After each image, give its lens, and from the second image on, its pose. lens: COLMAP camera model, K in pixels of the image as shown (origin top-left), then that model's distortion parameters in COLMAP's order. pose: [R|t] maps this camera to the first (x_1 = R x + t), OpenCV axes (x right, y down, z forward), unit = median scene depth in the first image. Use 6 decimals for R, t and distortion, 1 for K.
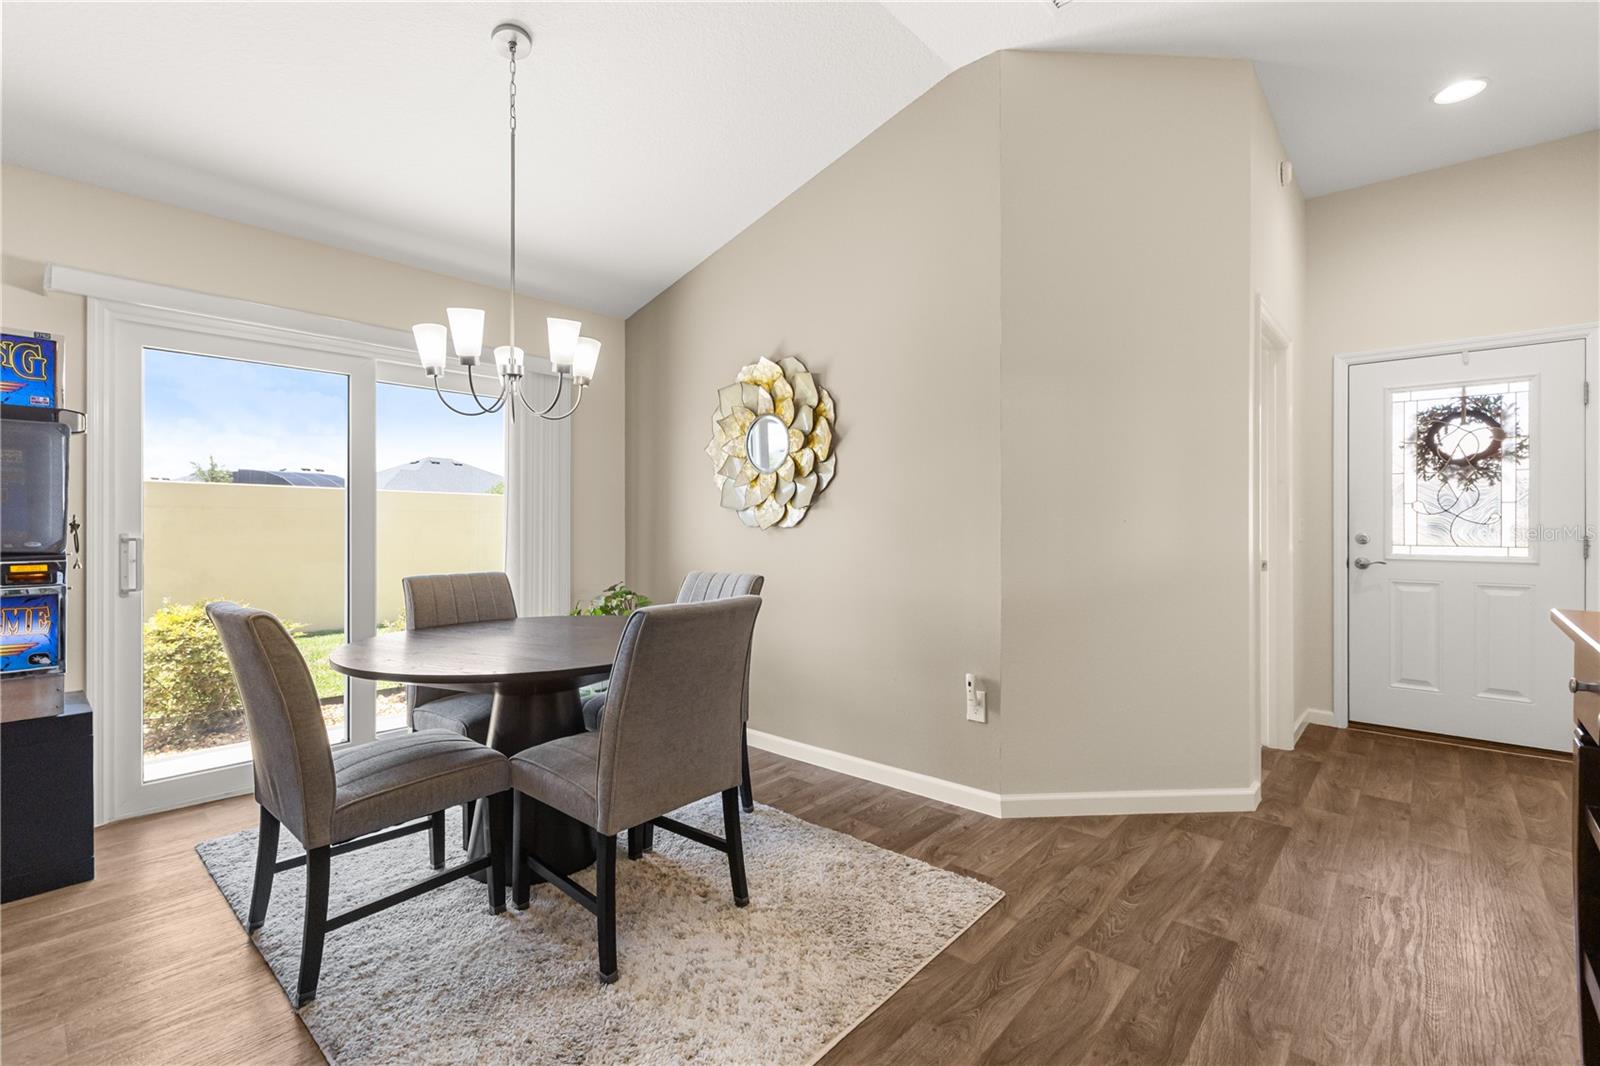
lens RADIAL K [[716.5, 0, 795.0], [0, 716.5, 539.5], [0, 0, 1]] dist [0.011529, -0.003039]
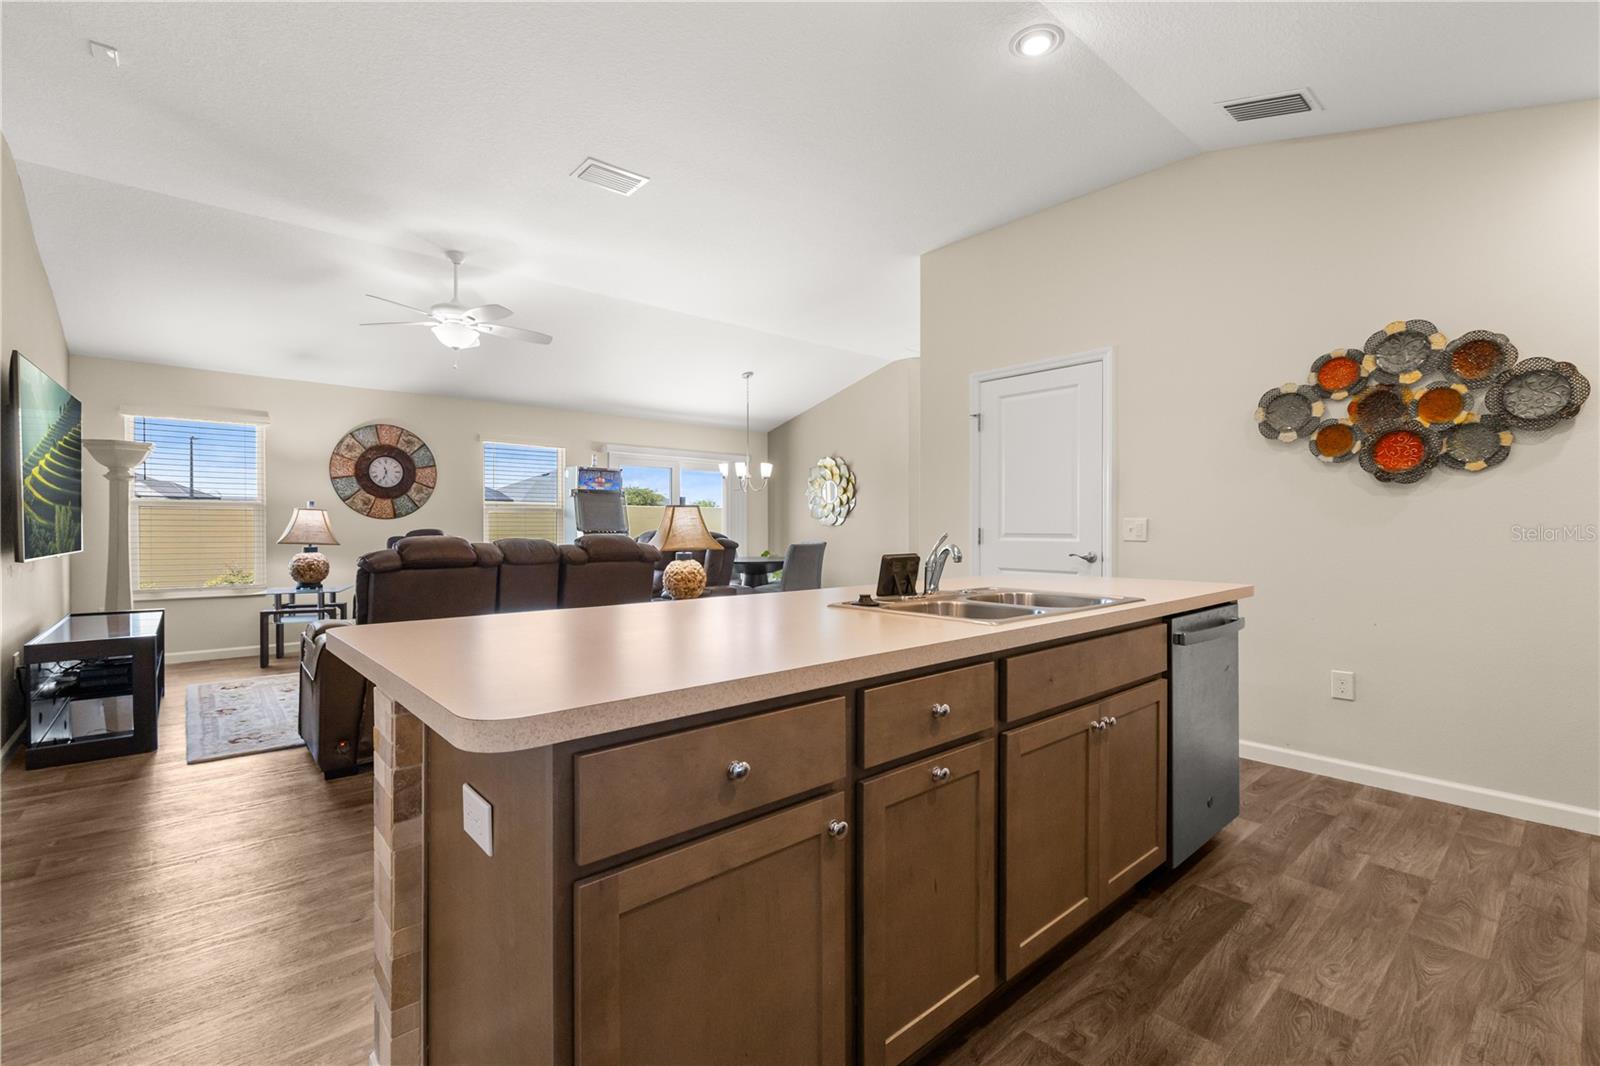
lens RADIAL K [[716.5, 0, 785.0], [0, 716.5, 554.5], [0, 0, 1]] dist [0.011529, -0.003039]
pose [[0.988531, 0.004932, -0.150938, 0.193449], [-0.002585, 0.999873, 0.015741, 0.047568], [0.150996, -0.015171, 0.988418, -1.556496]]
